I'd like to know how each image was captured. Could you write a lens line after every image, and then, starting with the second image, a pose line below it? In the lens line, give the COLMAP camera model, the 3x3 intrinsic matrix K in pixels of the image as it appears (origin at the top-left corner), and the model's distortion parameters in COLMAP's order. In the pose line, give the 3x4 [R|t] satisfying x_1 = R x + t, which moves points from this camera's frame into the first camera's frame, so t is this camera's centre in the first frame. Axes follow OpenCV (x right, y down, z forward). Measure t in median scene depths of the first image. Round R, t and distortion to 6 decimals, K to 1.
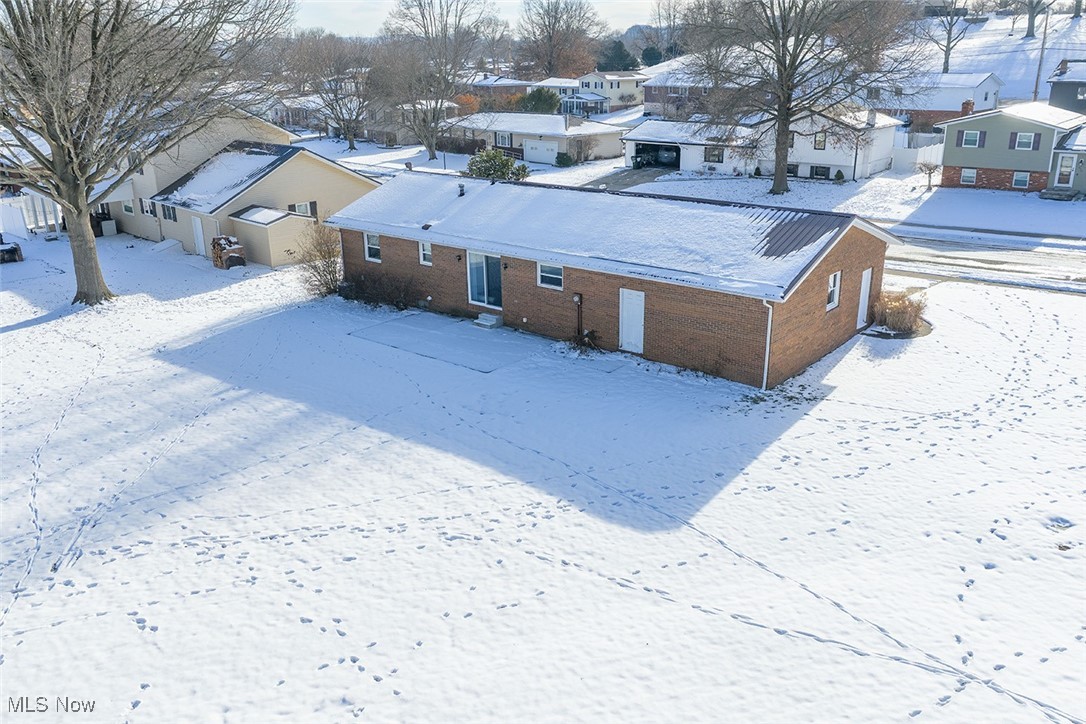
lens RADIAL K [[894.0, 0, 543.0], [0, 894.0, 362.0], [0, 0, 1]] dist [0.010124, -0.014086]
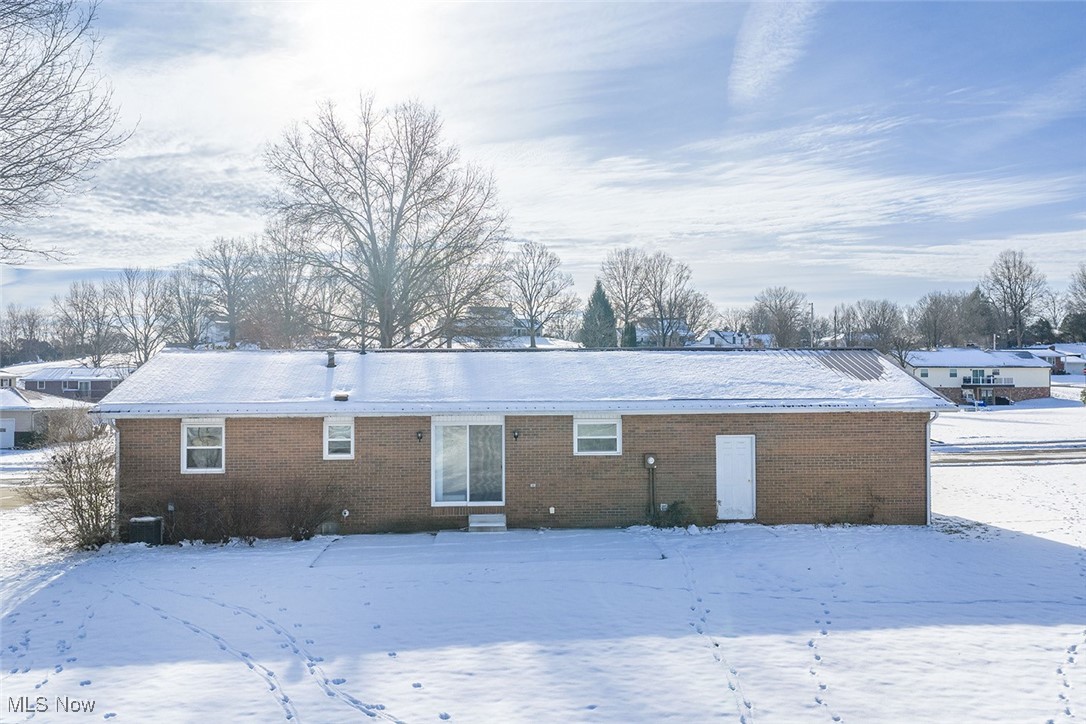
lens RADIAL K [[904.4, 0, 545.6], [0, 904.4, 368.0], [0, 0, 1]] dist [0.011489, -0.009648]
pose [[0.723943, 0.024307, 0.689431, -0.551113], [0.220291, 0.938911, -0.264421, 0.035098], [-0.653742, 0.343301, 0.674363, 0.554602]]
